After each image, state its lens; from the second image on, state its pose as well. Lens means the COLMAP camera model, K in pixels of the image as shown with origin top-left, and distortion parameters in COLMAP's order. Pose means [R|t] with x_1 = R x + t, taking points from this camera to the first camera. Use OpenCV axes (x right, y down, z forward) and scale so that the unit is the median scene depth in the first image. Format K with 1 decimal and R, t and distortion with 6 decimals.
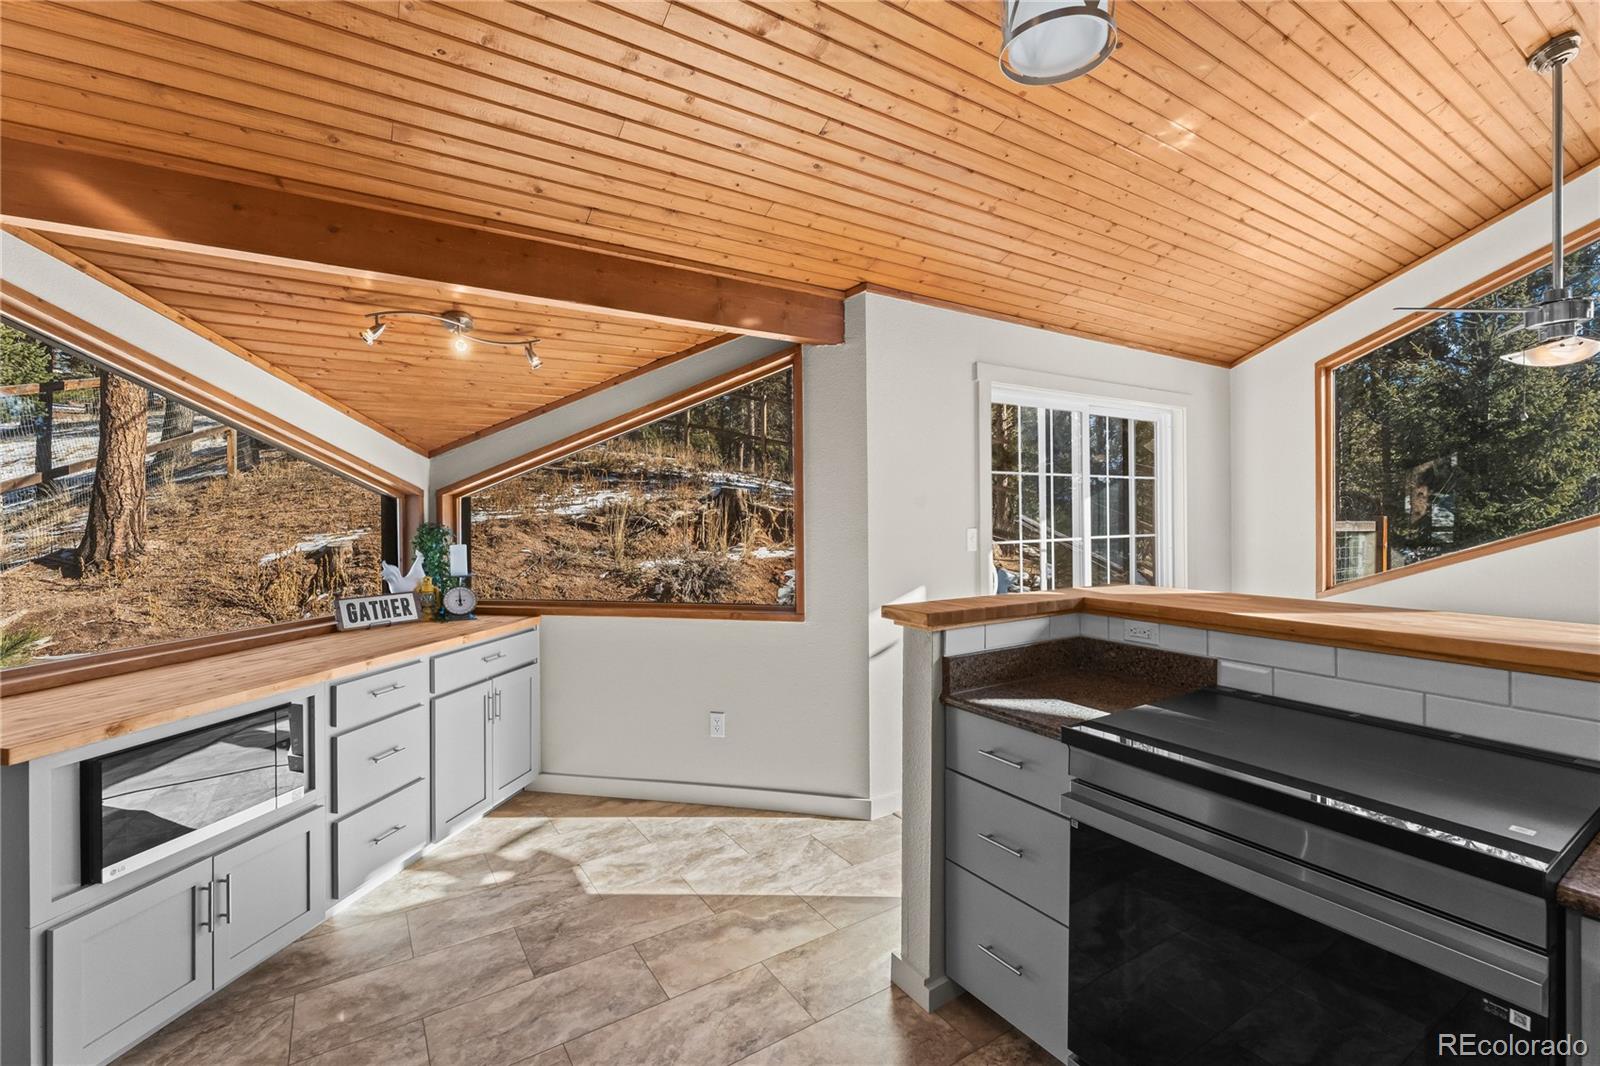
lens RADIAL K [[701.6, 0, 798.3], [0, 701.6, 512.0], [0, 0, 1]] dist [-0.000309, -0.000022]
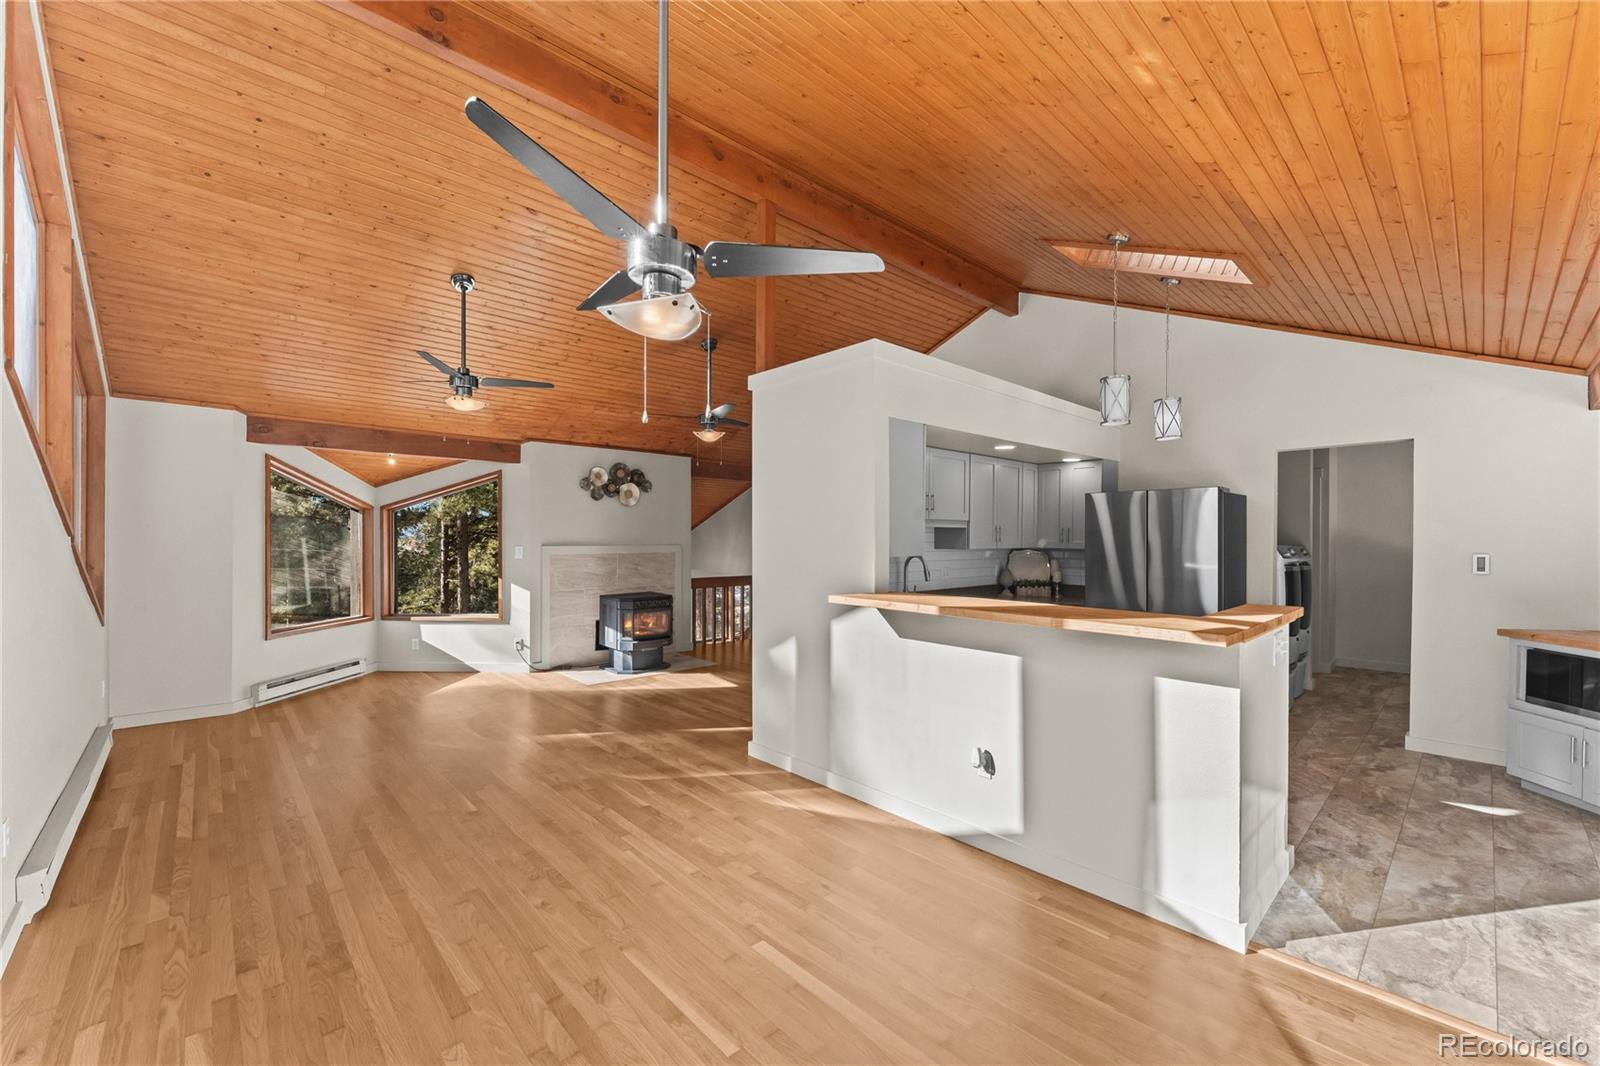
lens RADIAL K [[638.9, 0, 800.0], [0, 638.9, 533.0], [0, 0, 1]] dist [-0.010211, 0.000549]
pose [[-0.985148, 0.000374, -0.171707, 1.307324], [0.000344, 1.000000, 0.000204, -0.012937], [0.171707, 0.000142, -0.985148, 2.034642]]
